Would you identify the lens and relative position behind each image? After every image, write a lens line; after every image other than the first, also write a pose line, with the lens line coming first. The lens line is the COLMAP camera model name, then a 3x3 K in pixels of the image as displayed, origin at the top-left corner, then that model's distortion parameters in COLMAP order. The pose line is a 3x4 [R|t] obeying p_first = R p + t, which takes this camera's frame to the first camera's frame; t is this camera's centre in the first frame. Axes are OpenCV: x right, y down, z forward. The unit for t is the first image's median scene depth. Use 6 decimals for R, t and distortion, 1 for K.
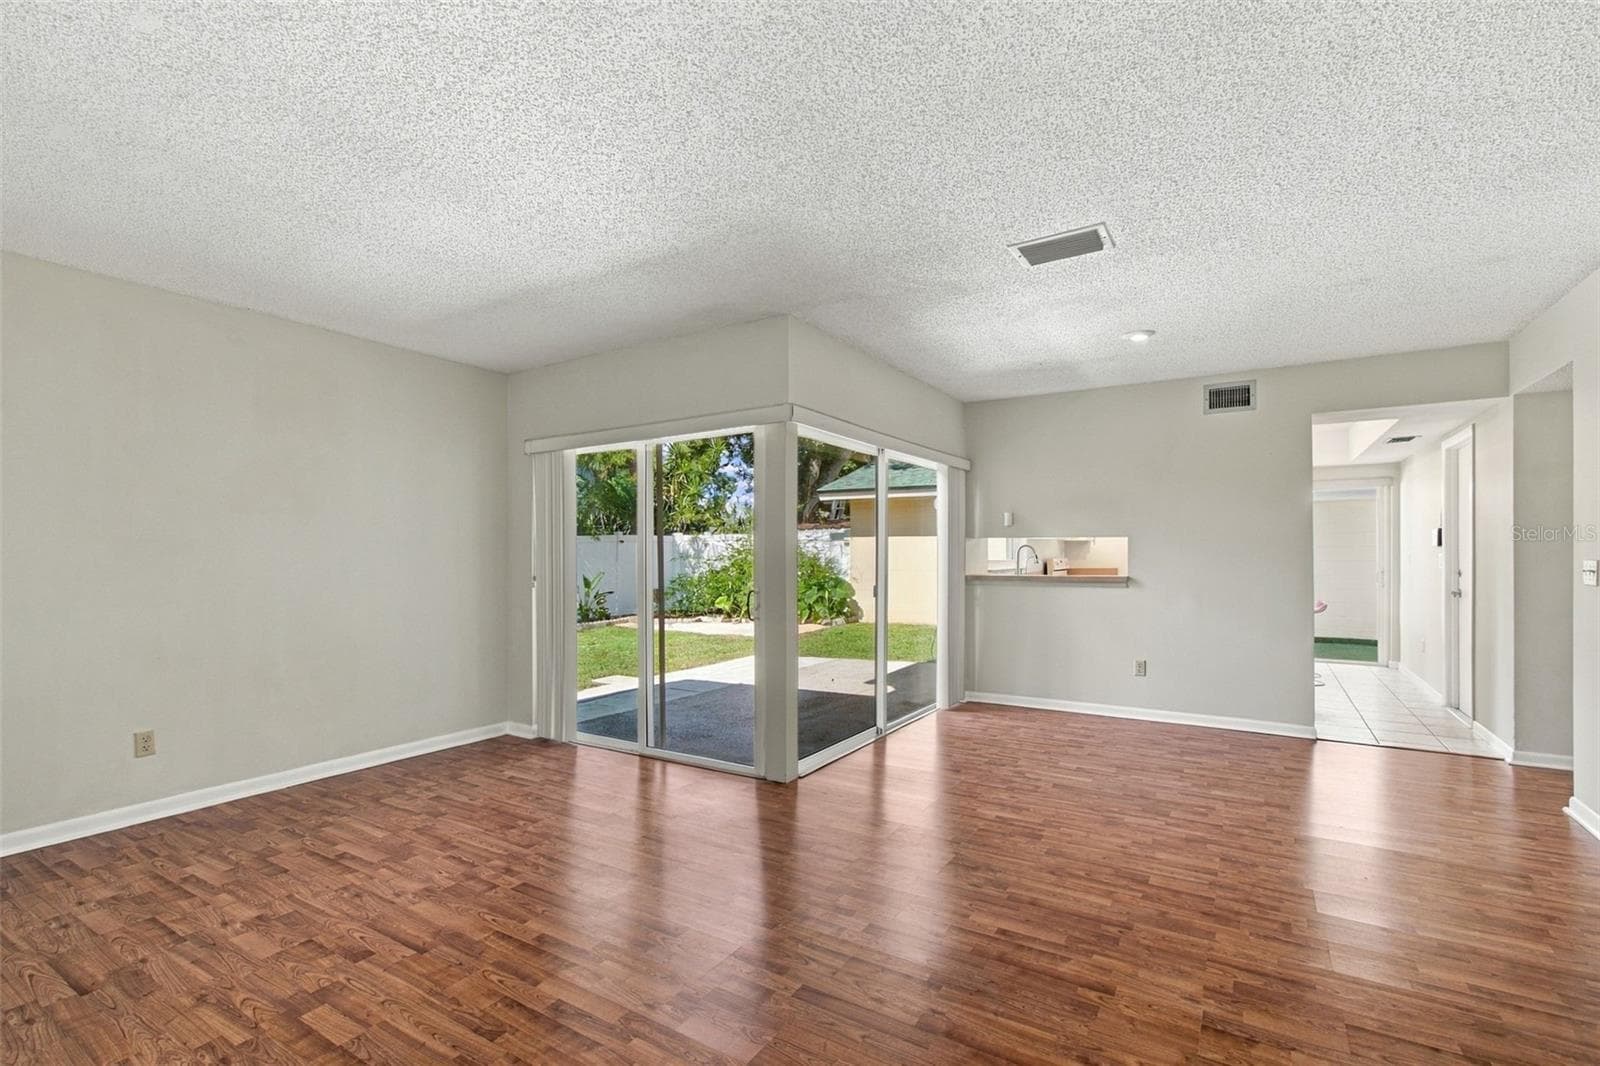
lens RADIAL K [[722.1, 0, 807.2], [0, 722.1, 546.2], [0, 0, 1]] dist [0.002811, 0.002664]
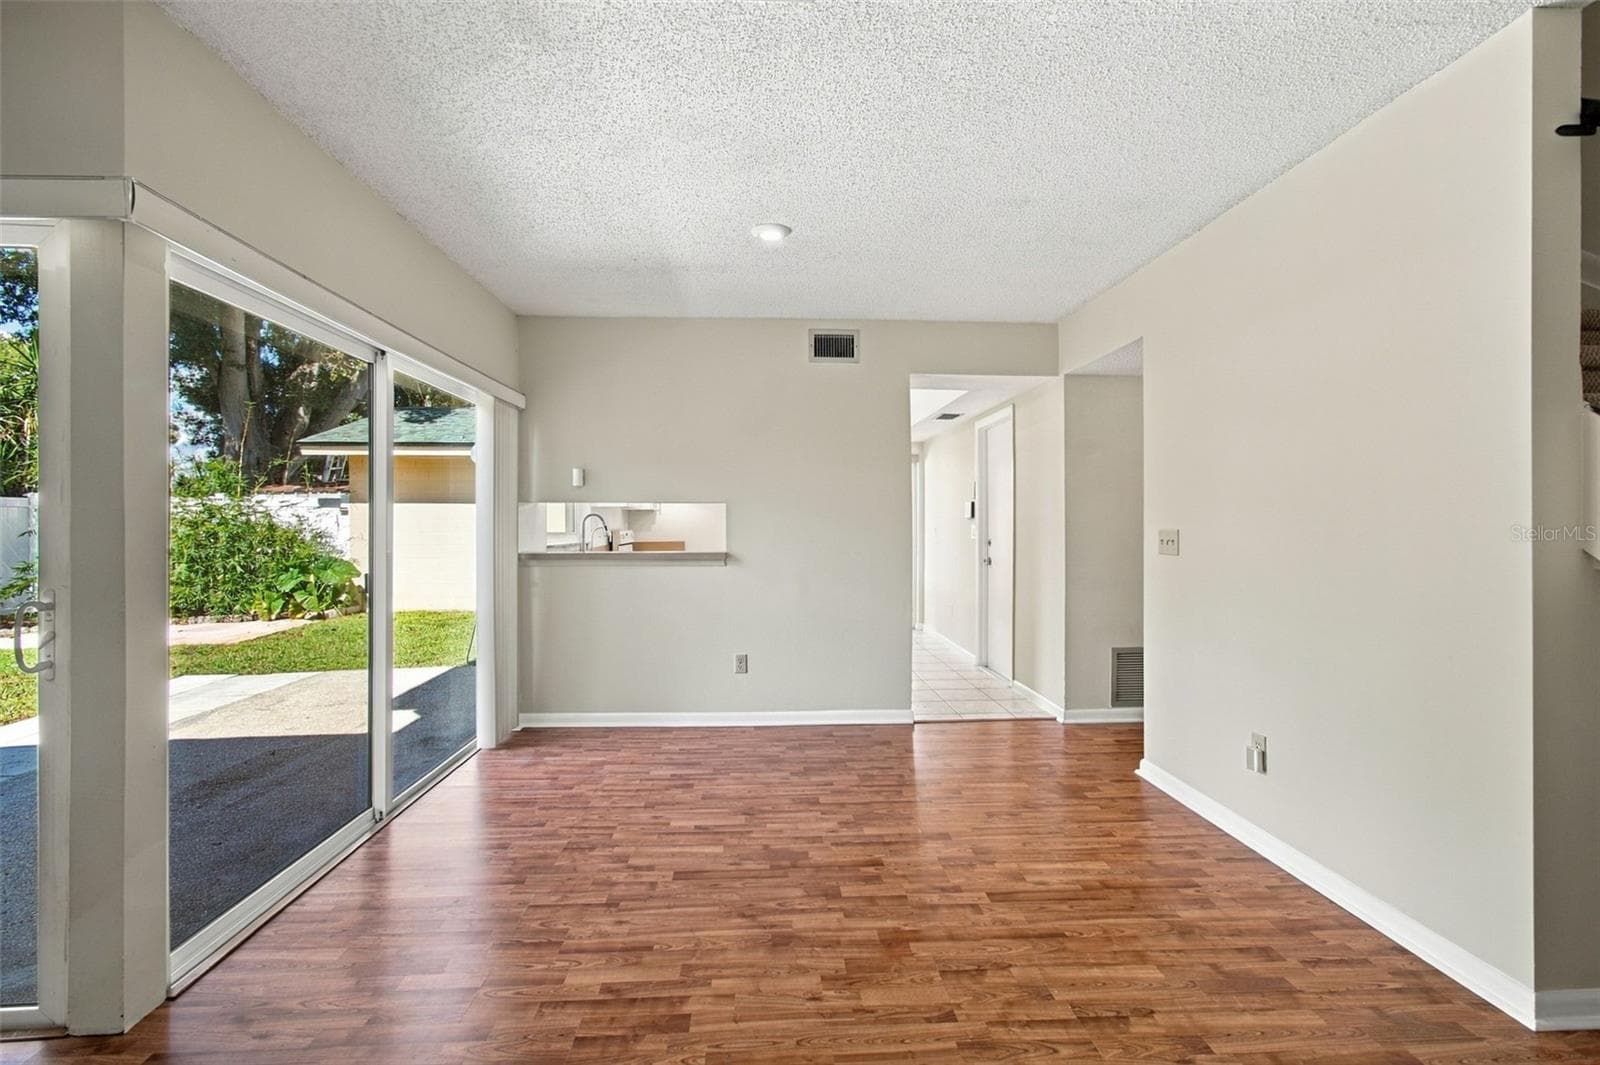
lens RADIAL K [[722.1, 0, 797.5], [0, 722.1, 535.6], [0, 0, 1]] dist [0.002811, 0.002664]
pose [[0.822207, -0.006541, 0.569151, 0.042761], [-0.007088, 0.999739, 0.021730, 0.004877], [-0.569145, -0.021901, 0.821945, 0.285239]]
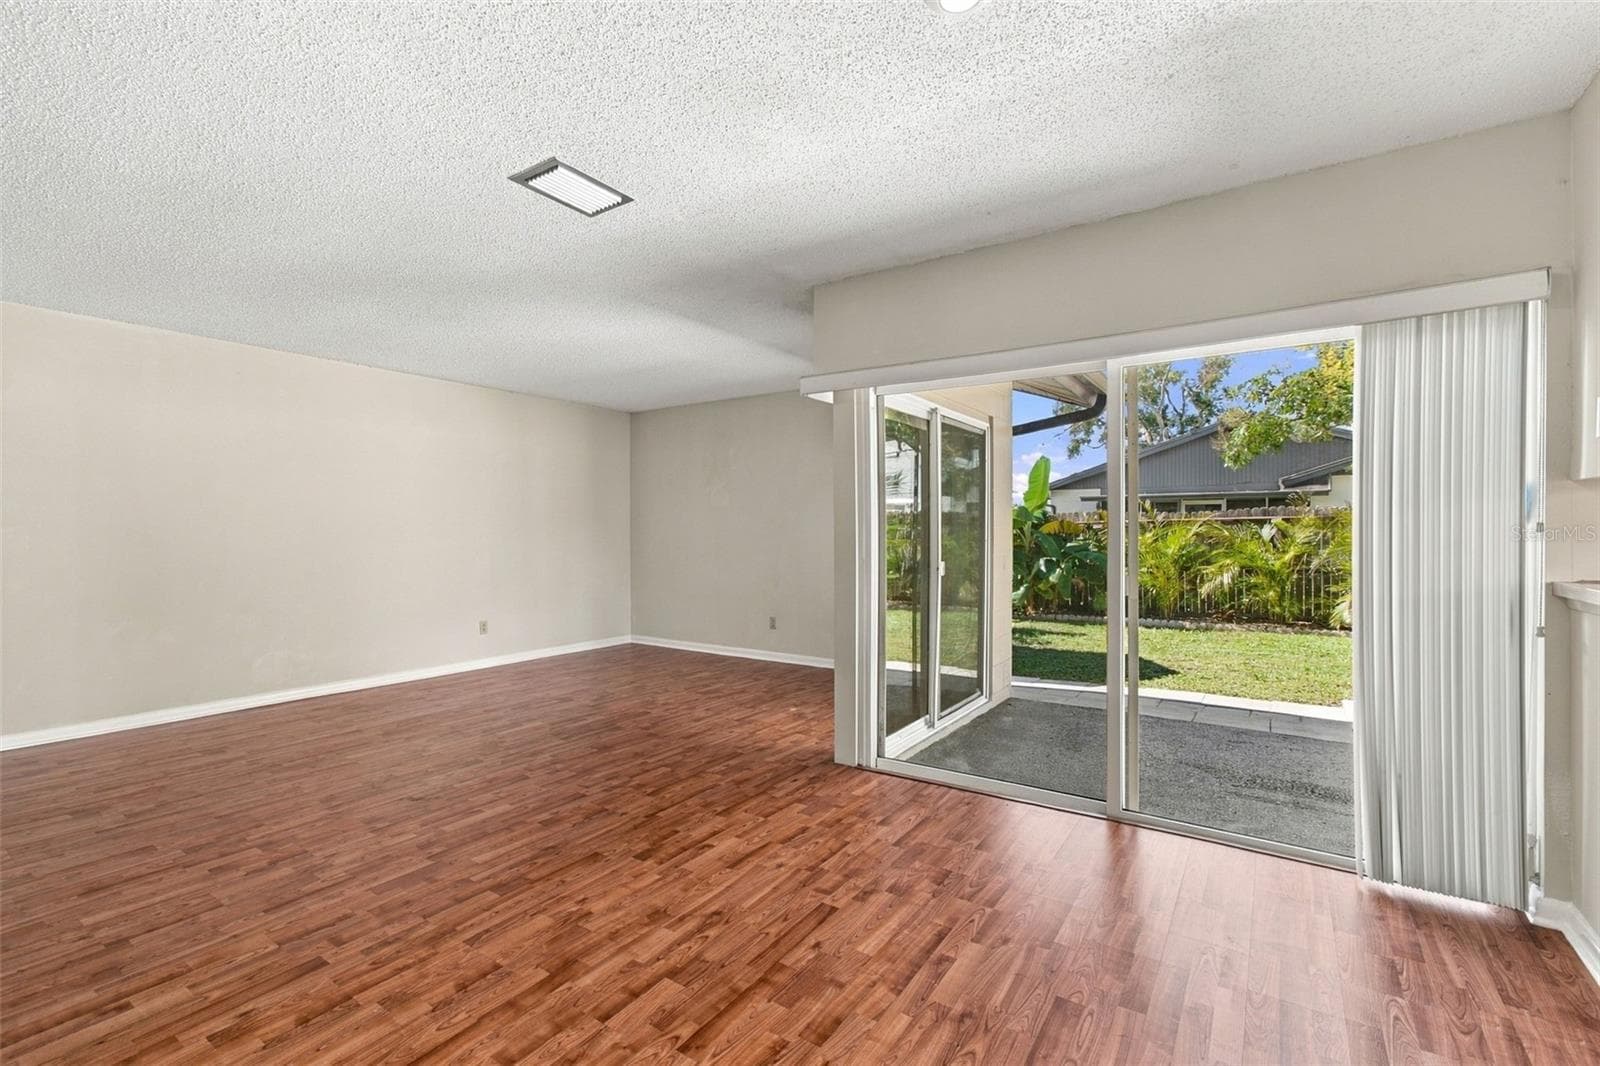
lens RADIAL K [[722.1, 0, 791.9], [0, 722.1, 529.2], [0, 0, 1]] dist [0.002811, 0.002664]
pose [[-0.058165, -0.002838, -0.998303, 0.670109], [0.011765, 0.999925, -0.003528, 0.013135], [0.998238, -0.011950, -0.058127, 0.712991]]
